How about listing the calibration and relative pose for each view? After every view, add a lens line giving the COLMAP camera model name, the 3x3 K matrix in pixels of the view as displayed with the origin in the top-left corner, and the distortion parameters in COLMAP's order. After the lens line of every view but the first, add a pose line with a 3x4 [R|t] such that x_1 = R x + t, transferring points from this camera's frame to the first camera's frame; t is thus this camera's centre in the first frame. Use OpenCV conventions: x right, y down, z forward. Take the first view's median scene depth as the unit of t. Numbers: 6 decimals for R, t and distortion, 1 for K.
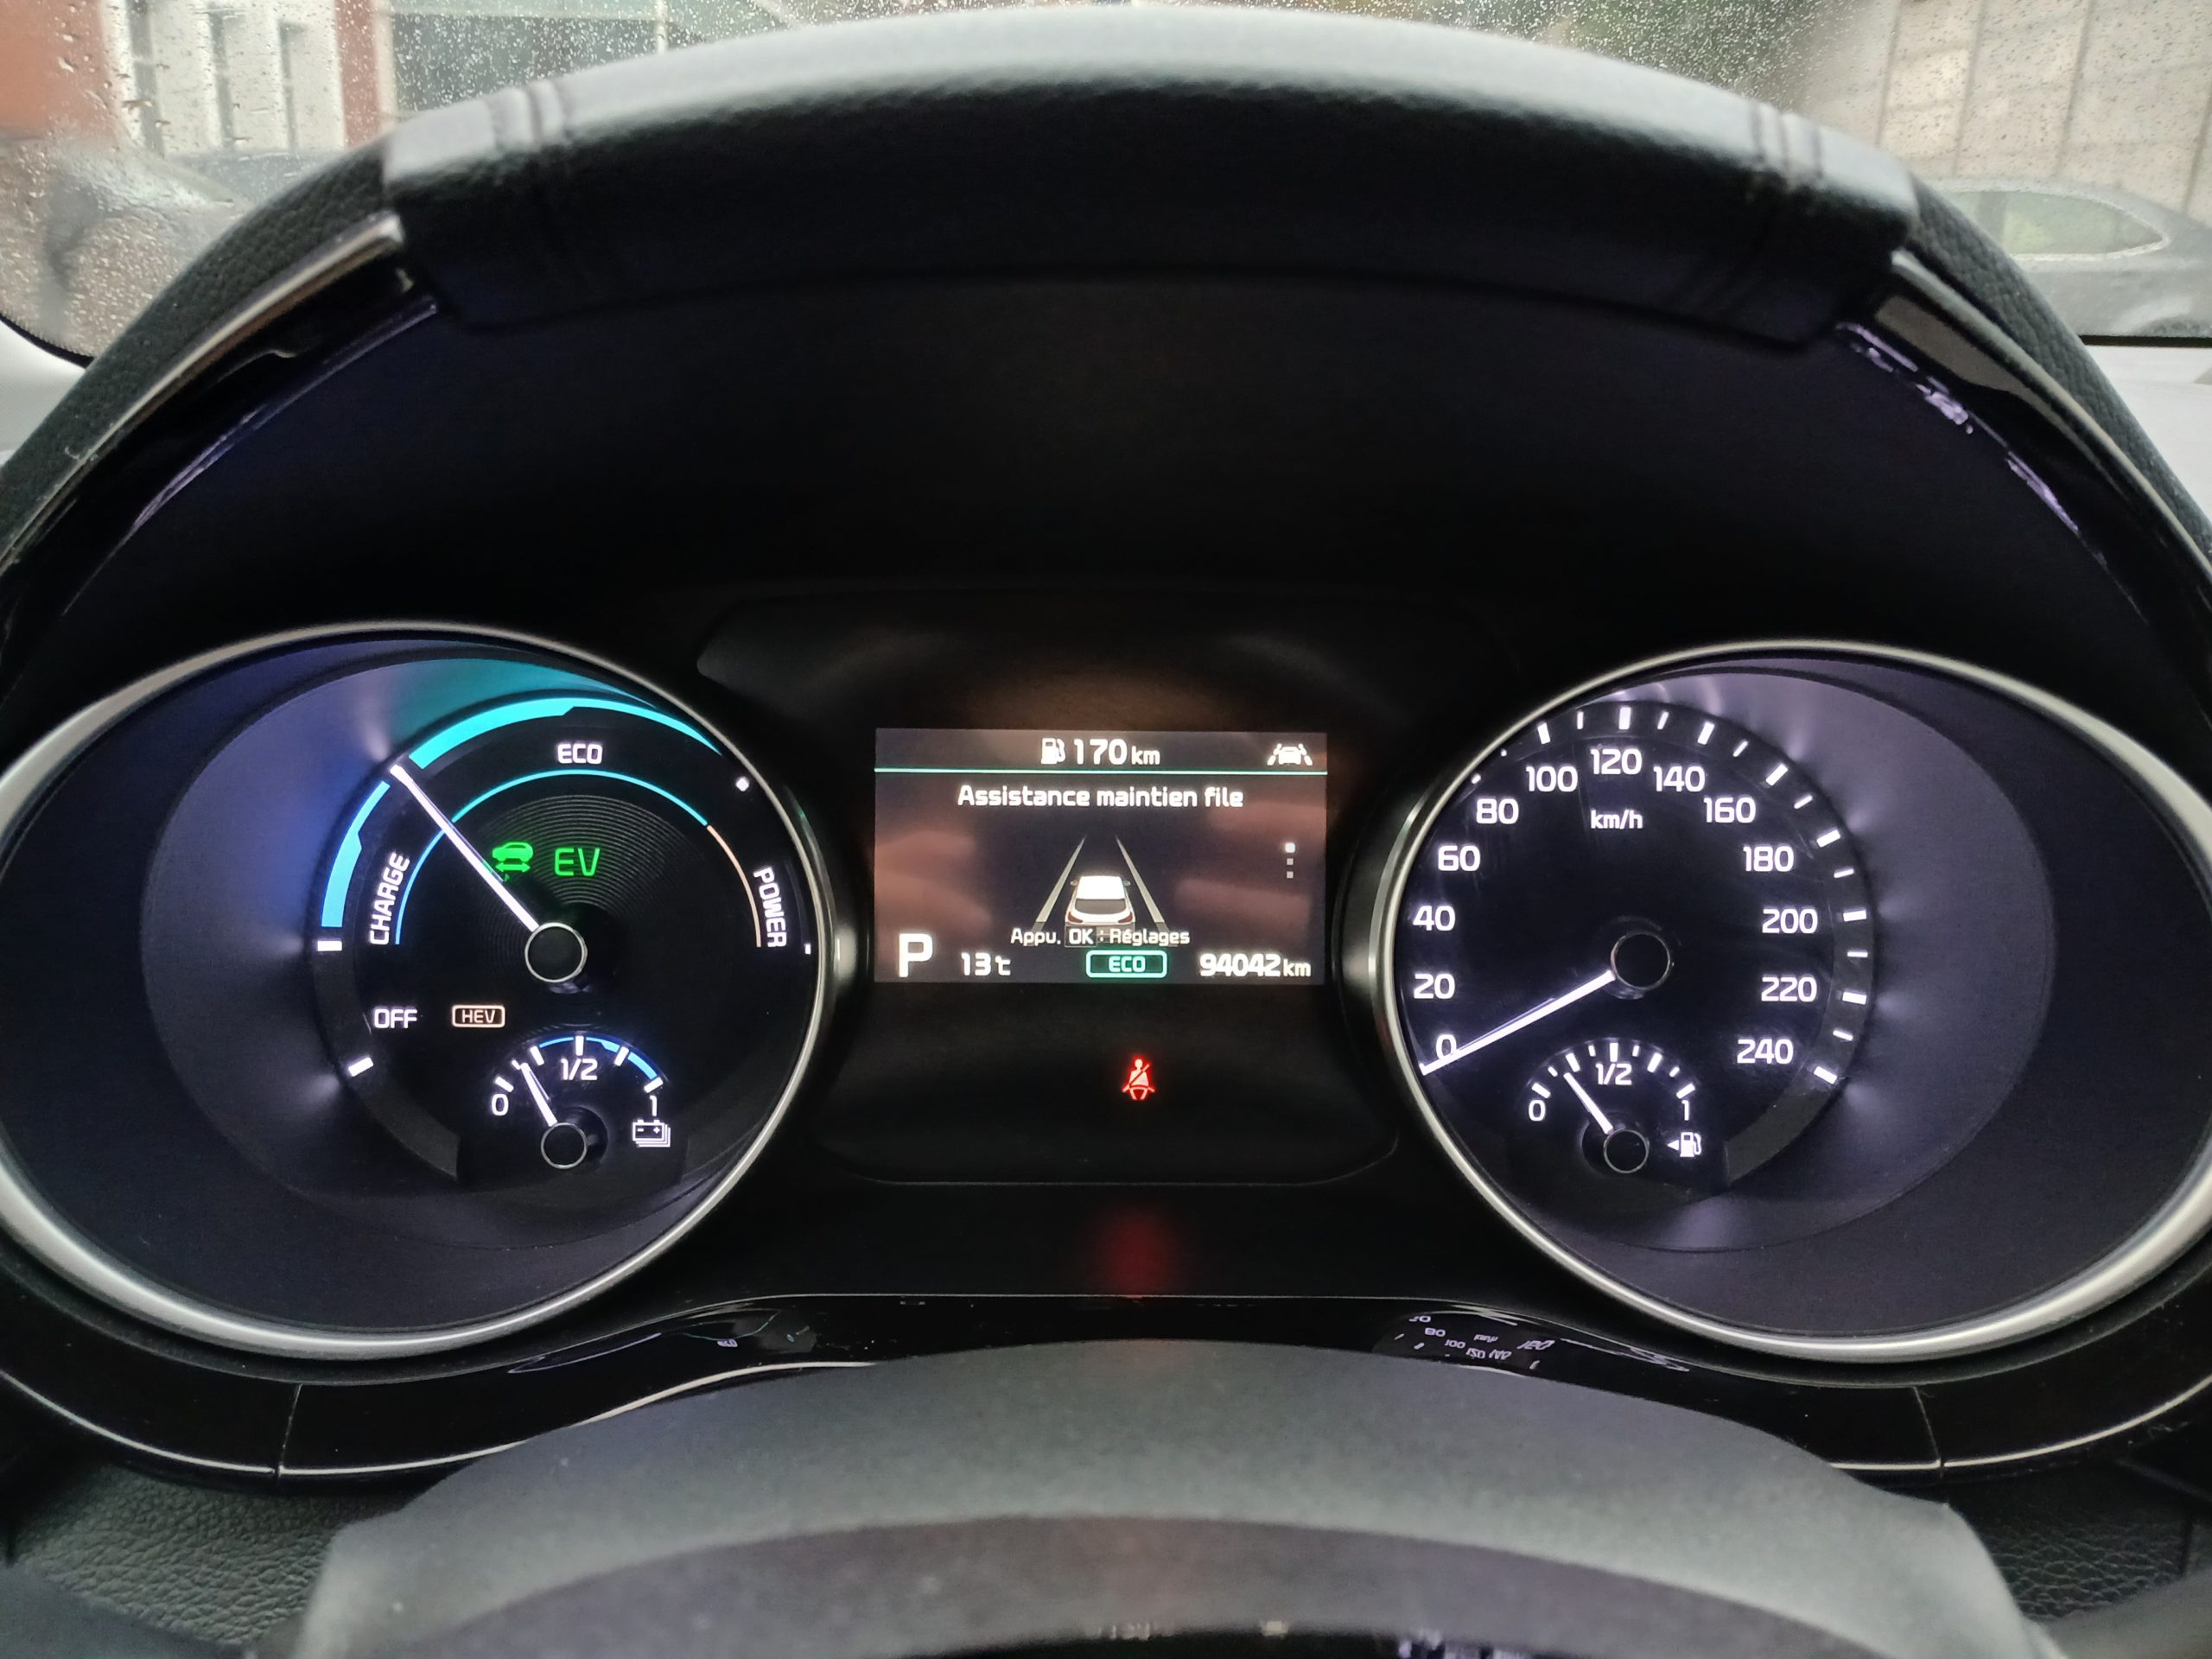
lens RADIAL K [[1710.1, 0, 1098.6], [0, 1710.1, 809.2], [0, 0, 1]] dist [0.058497, -0.116019]
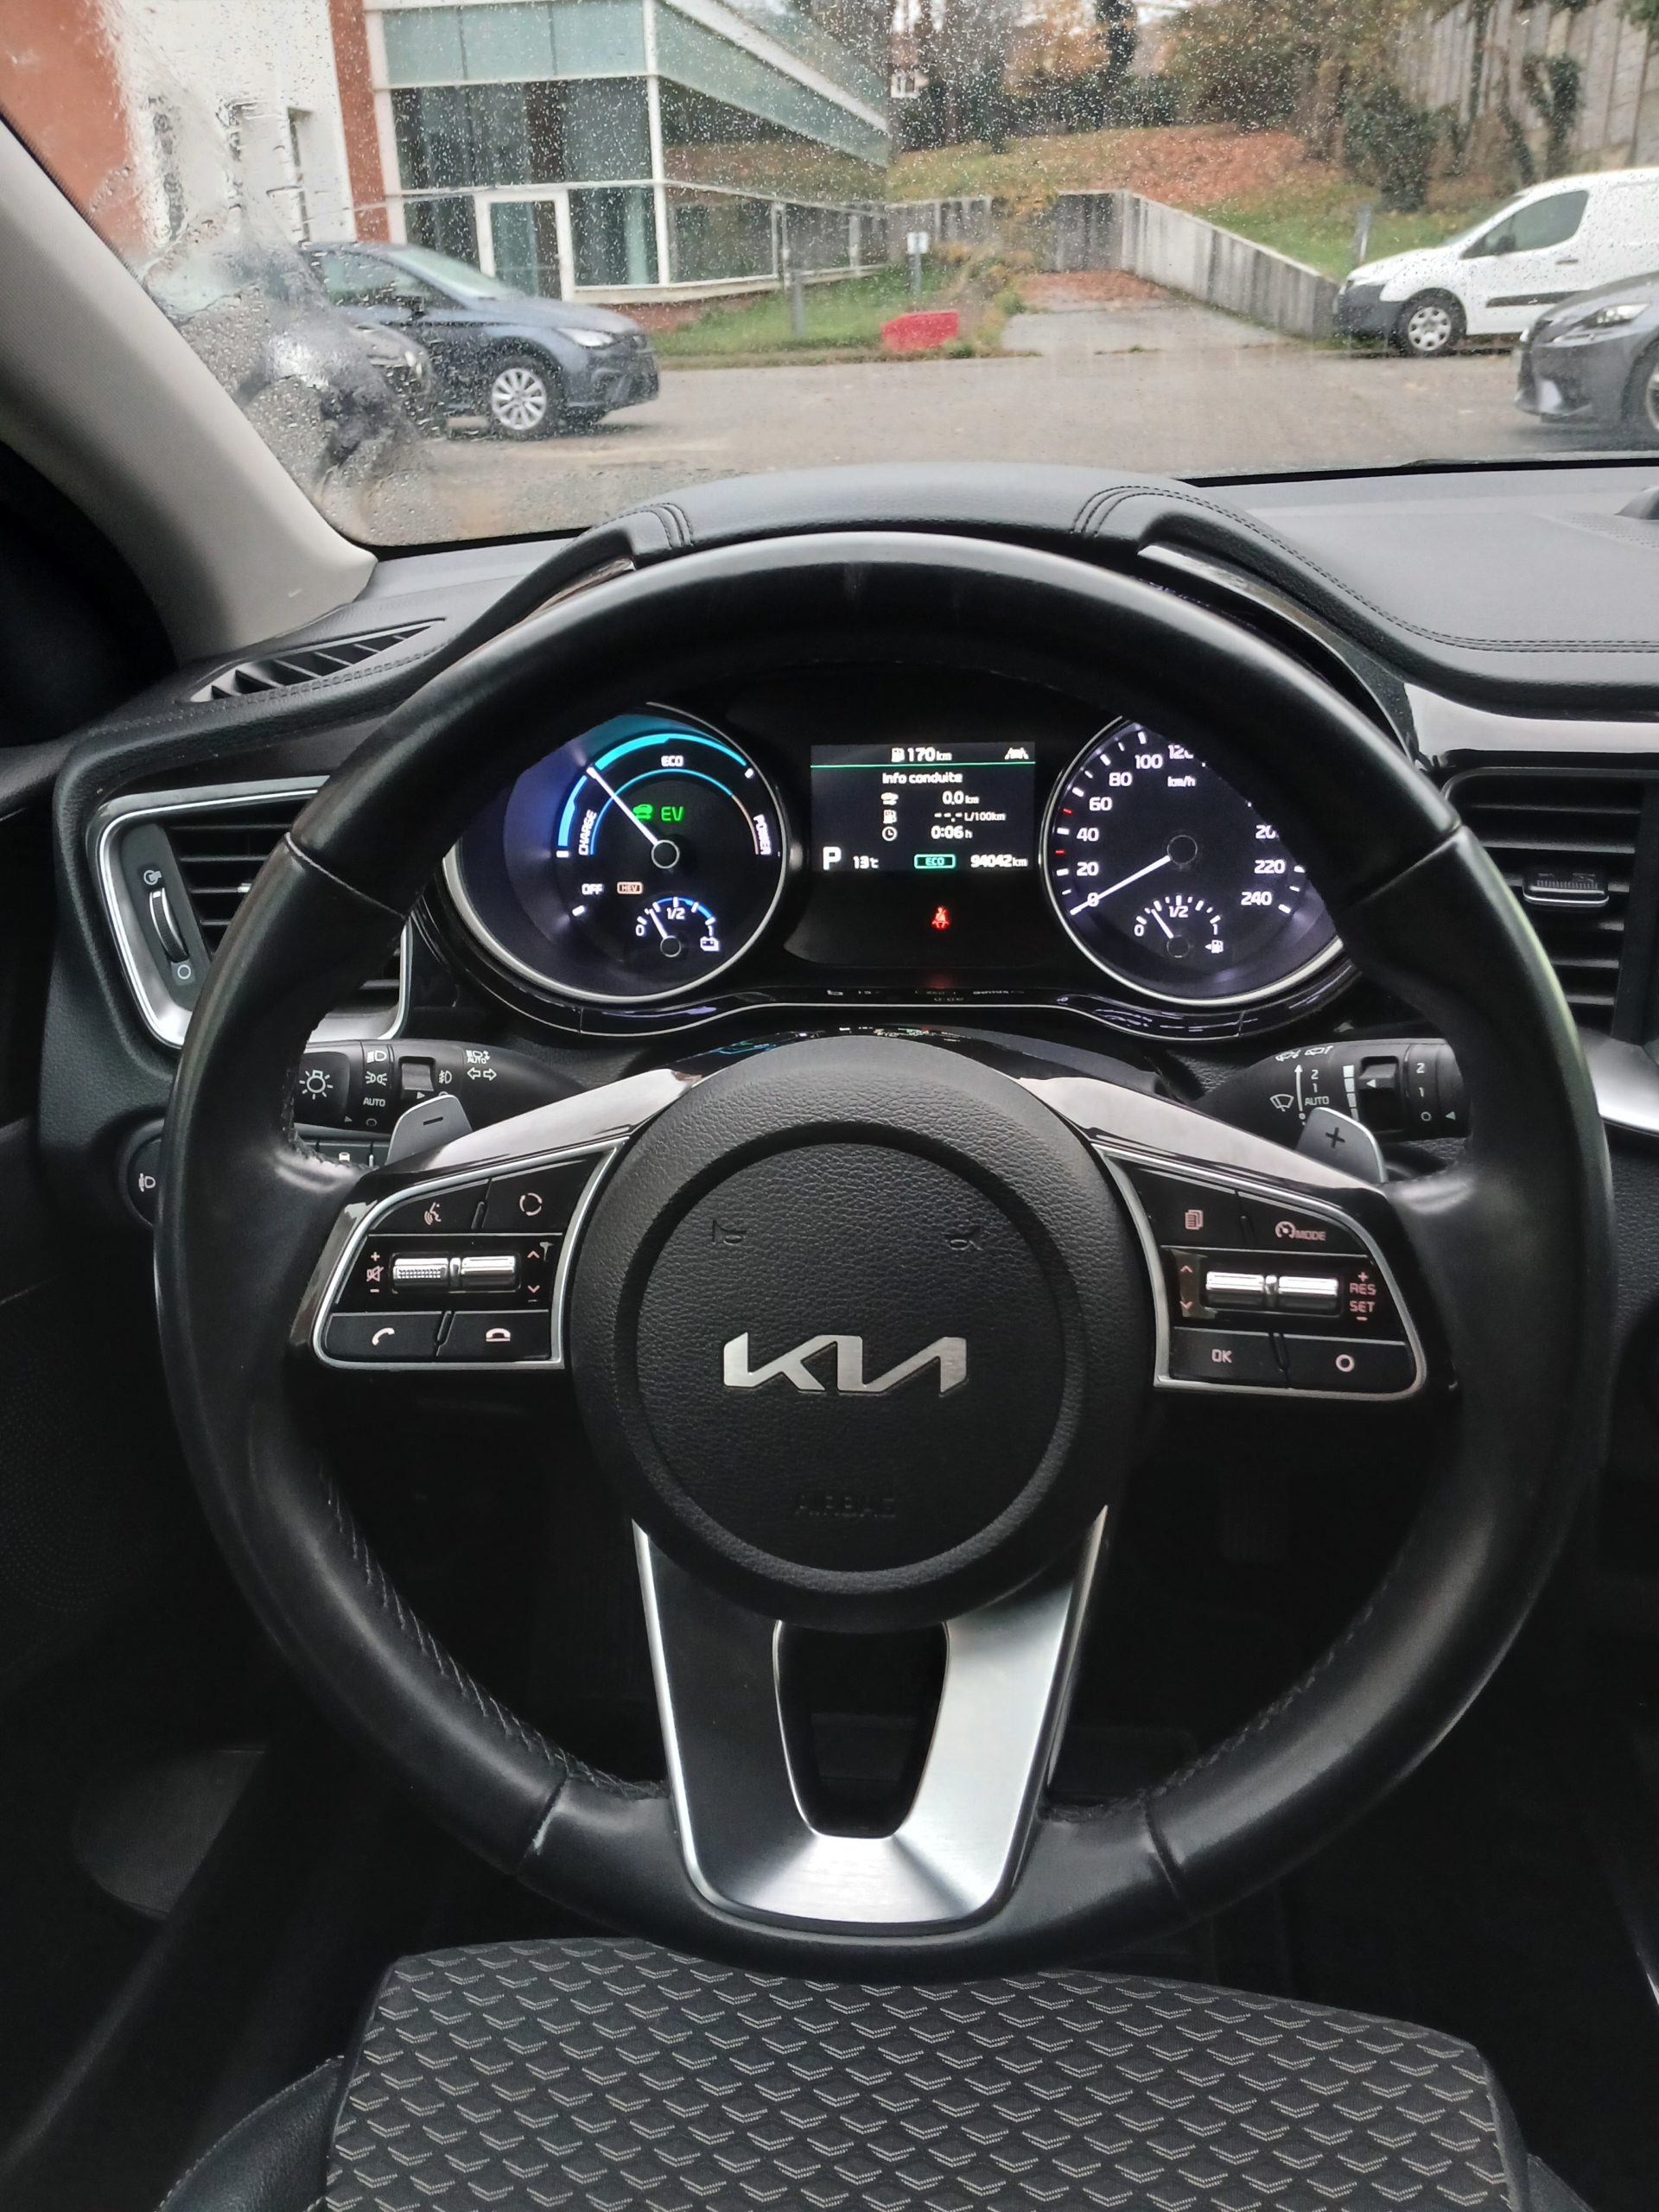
lens RADIAL K [[1710.1, 0, 837.3], [0, 1710.1, 1087.8], [0, 0, 1]] dist [0.058497, -0.116019]
pose [[0.988053, 0.003117, -0.154084, 0.224101], [0.015494, 0.992721, 0.119433, 0.117809], [0.153335, -0.120393, 0.980813, -1.085373]]
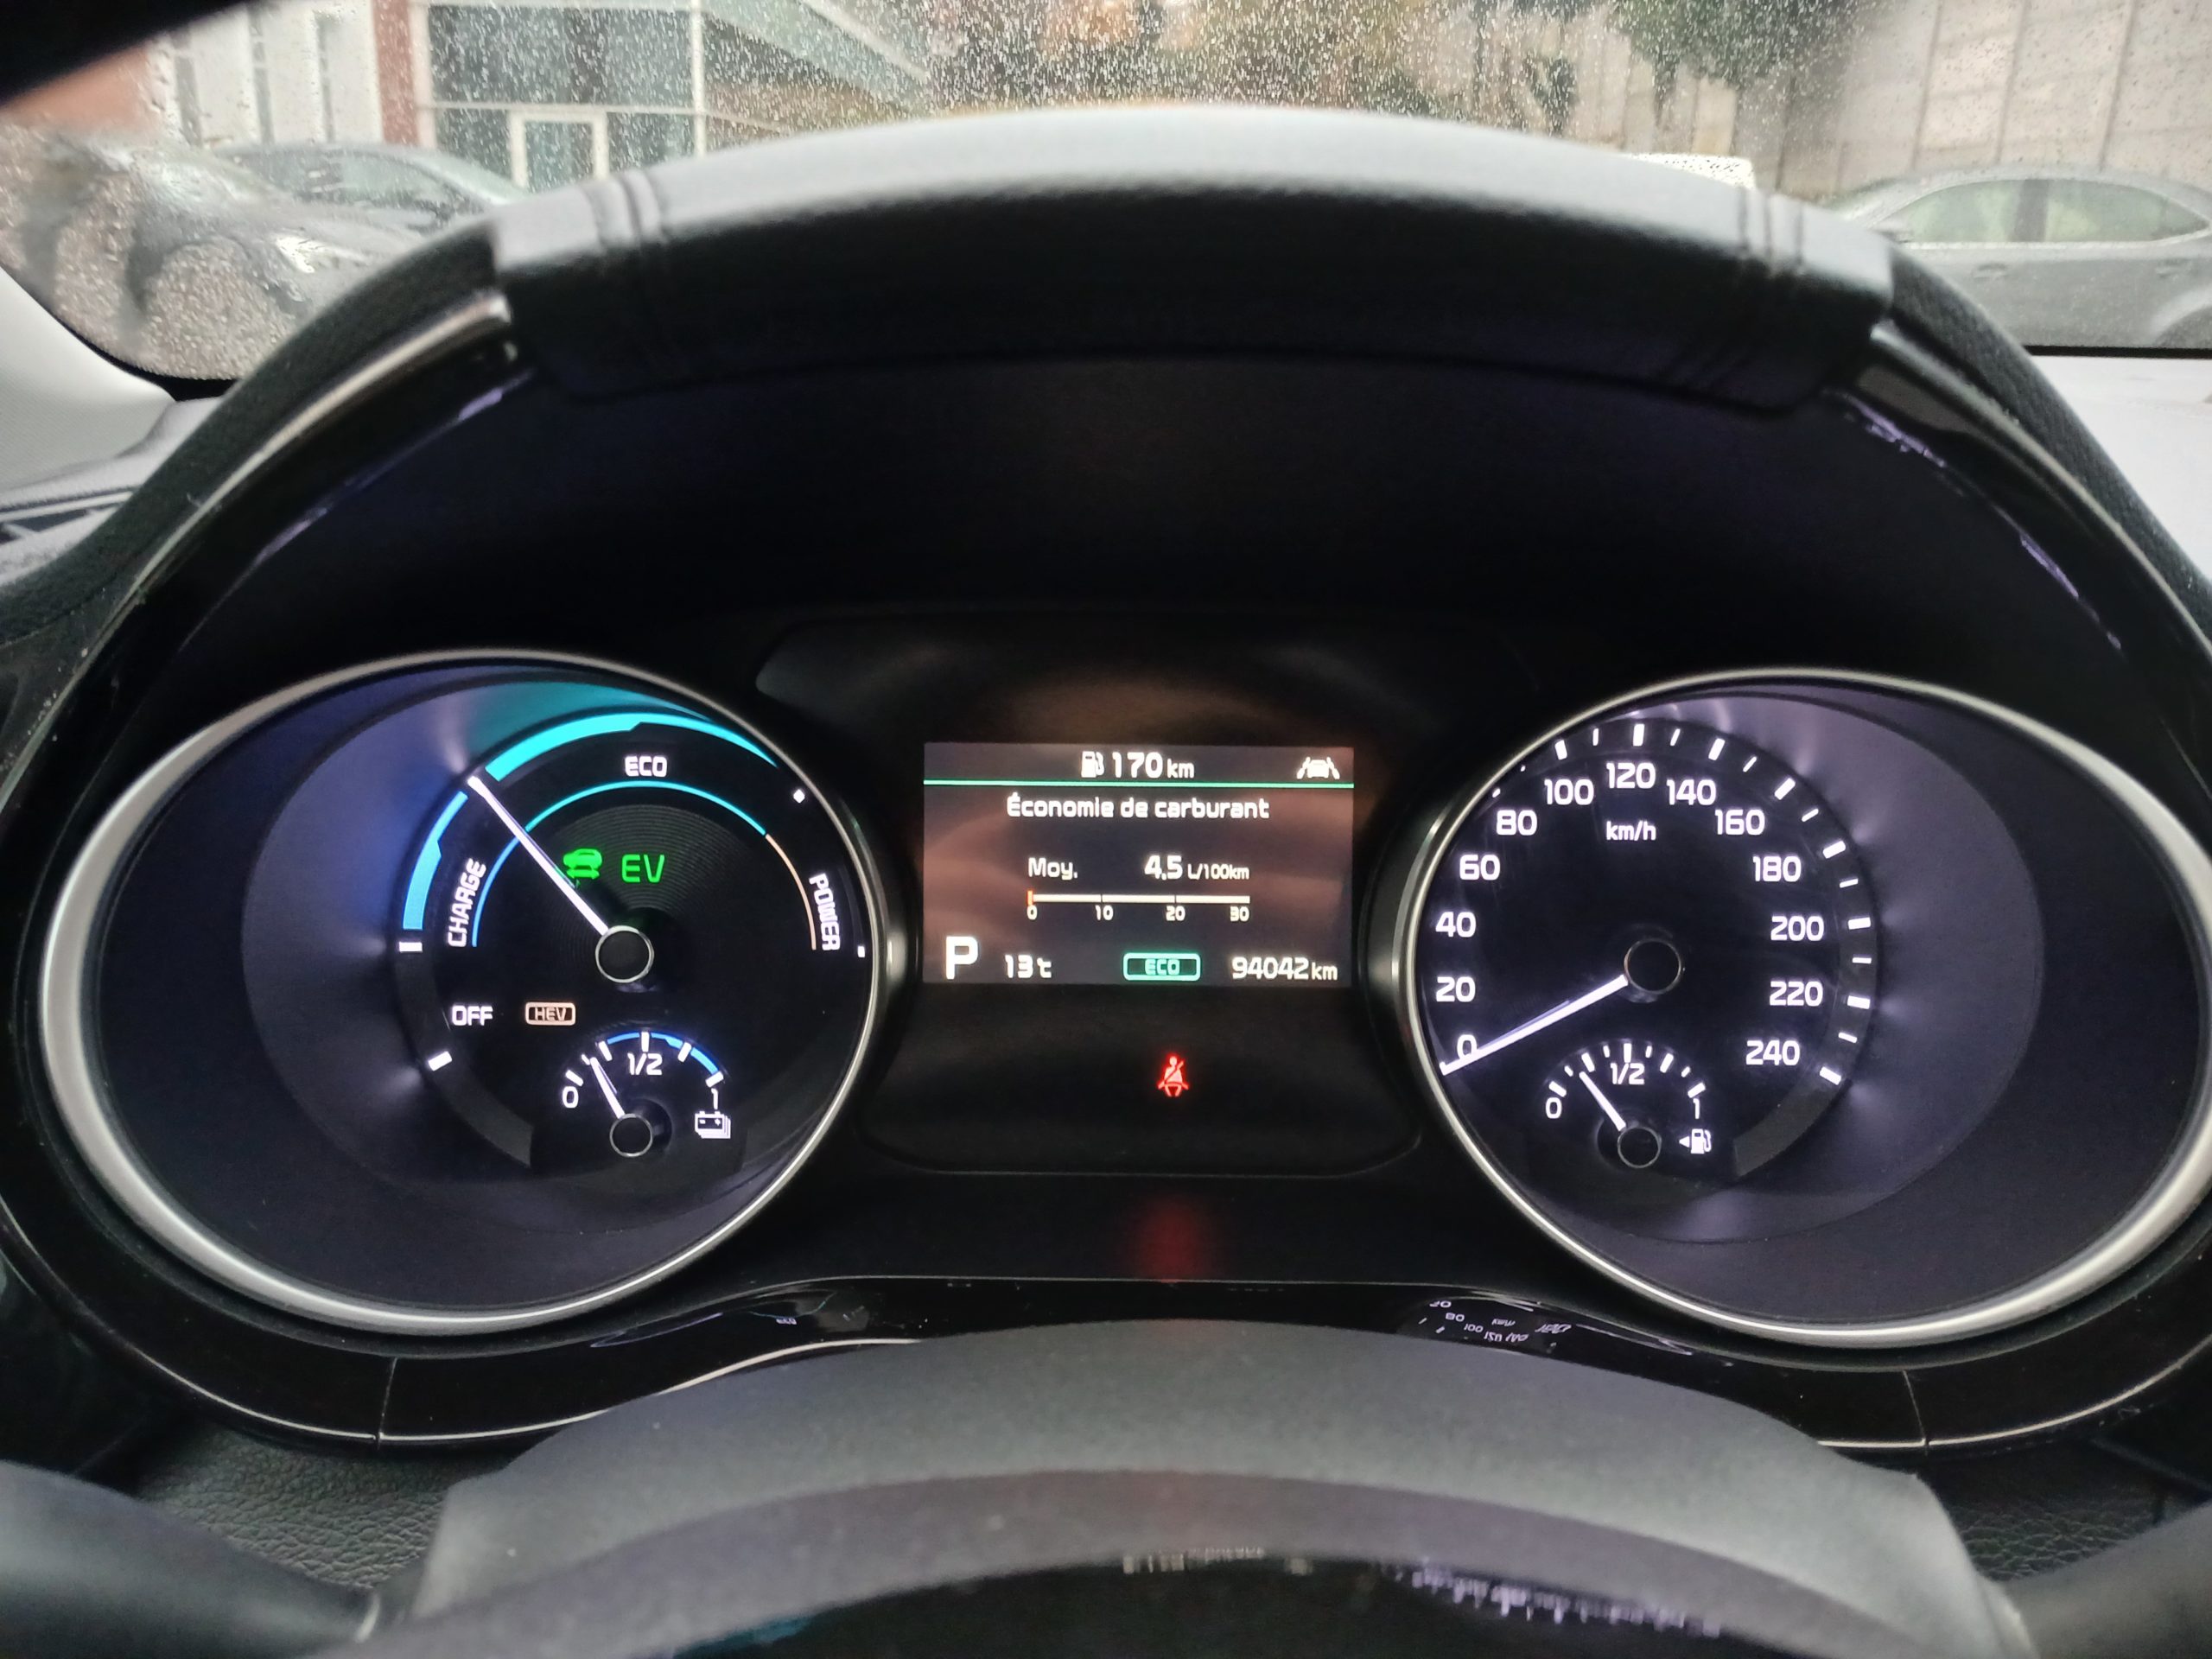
lens RADIAL K [[1710.1, 0, 1104.4], [0, 1710.1, 817.4], [0, 0, 1]] dist [0.058497, -0.116019]
pose [[0.999871, 0.002541, -0.015860, -0.002722], [-0.002374, 0.999941, 0.010562, -0.012846], [0.015886, -0.010523, 0.999818, -0.052926]]
